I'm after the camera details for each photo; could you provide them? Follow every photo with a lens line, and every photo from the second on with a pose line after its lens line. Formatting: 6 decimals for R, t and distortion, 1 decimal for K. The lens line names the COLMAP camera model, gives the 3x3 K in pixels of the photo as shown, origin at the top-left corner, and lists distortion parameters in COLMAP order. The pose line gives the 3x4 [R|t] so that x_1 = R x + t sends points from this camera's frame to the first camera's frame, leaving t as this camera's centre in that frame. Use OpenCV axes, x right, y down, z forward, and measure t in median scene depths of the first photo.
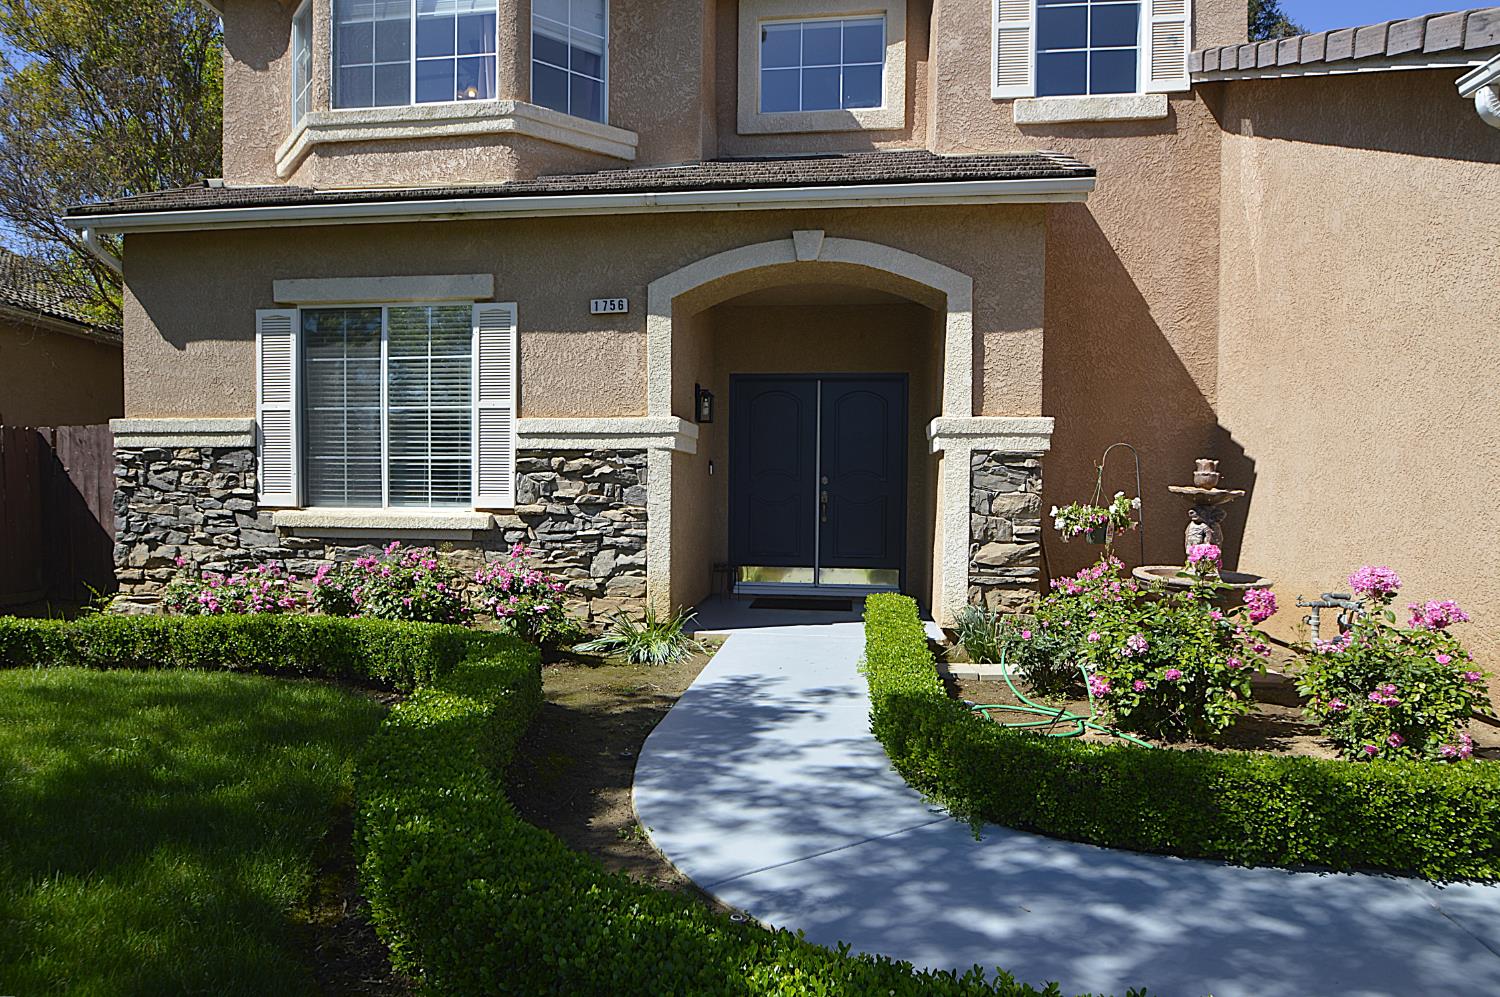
lens RADIAL K [[927.9, 0, 774.5], [0, 927.9, 521.0], [0, 0, 1]] dist [-0.025438, 0.005500]
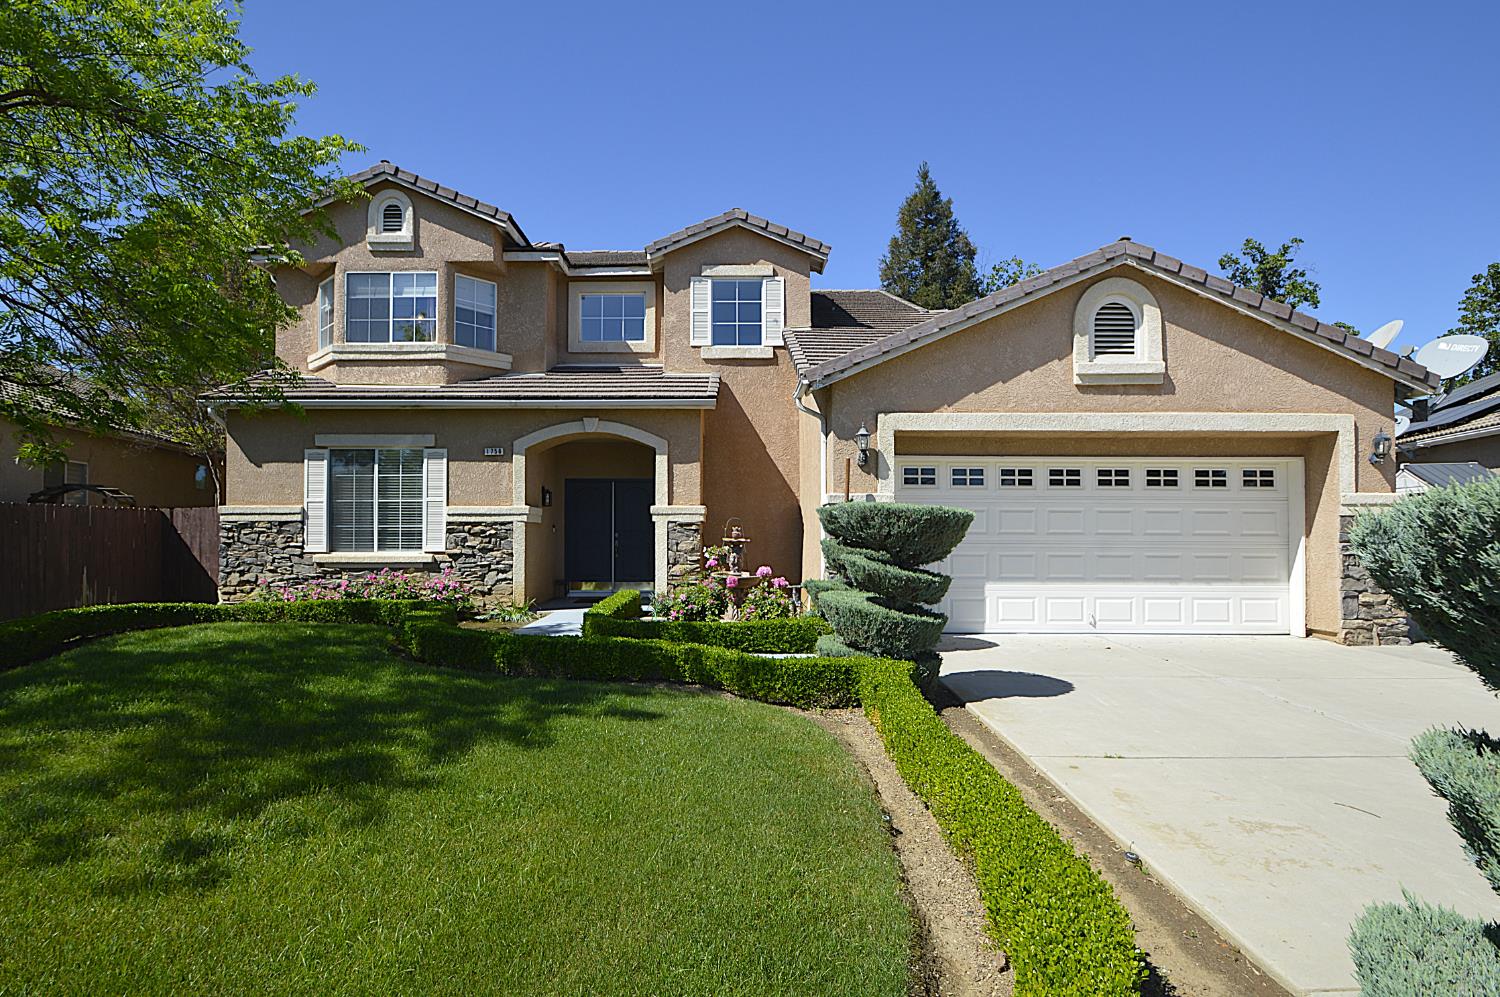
lens RADIAL K [[750.9, 0, 740.4], [0, 750.9, 522.2], [0, 0, 1]] dist [-0.002869, -0.000569]
pose [[0.994095, -0.007765, 0.108232, 0.167153], [0.013578, 0.998498, -0.053072, 0.017038], [-0.107658, 0.054228, 0.992708, -0.640200]]
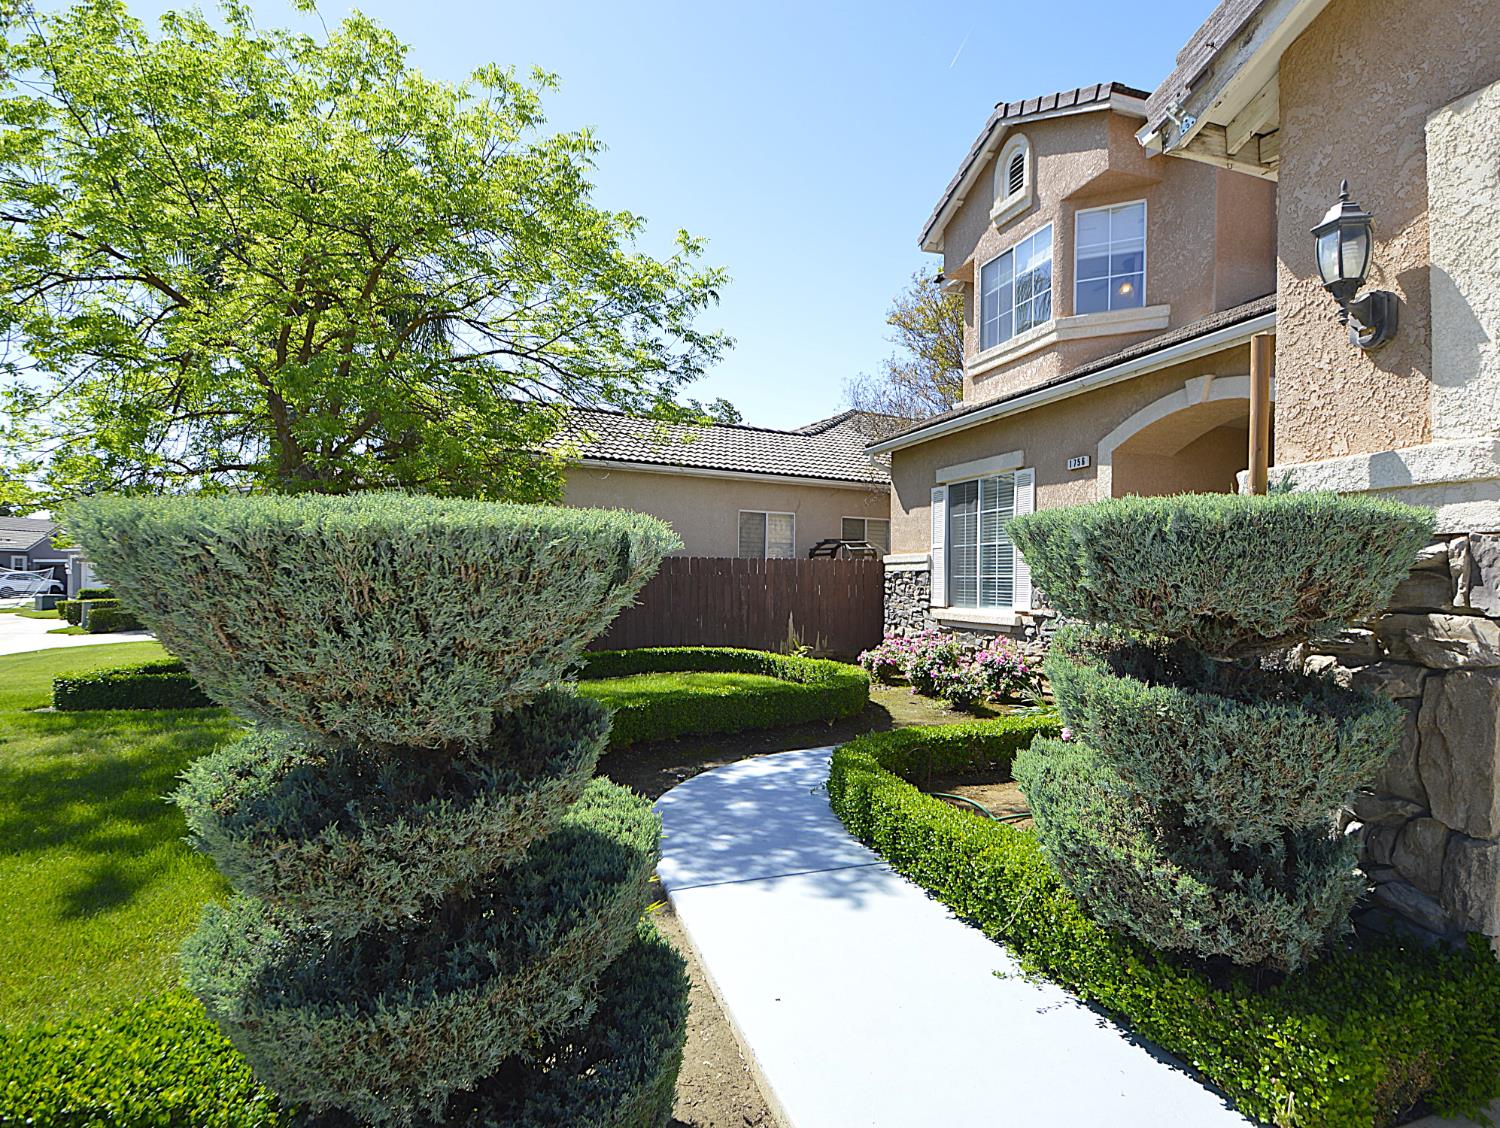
lens RADIAL K [[822.7, 0, 752.3], [0, 822.7, 577.3], [0, 0, 1]] dist [0.024009, -0.000638]
pose [[0.442075, -0.007055, -0.896950, 0.635174], [-0.040390, 0.998798, -0.027763, -0.013410], [0.896068, 0.048501, 0.441259, 0.055460]]
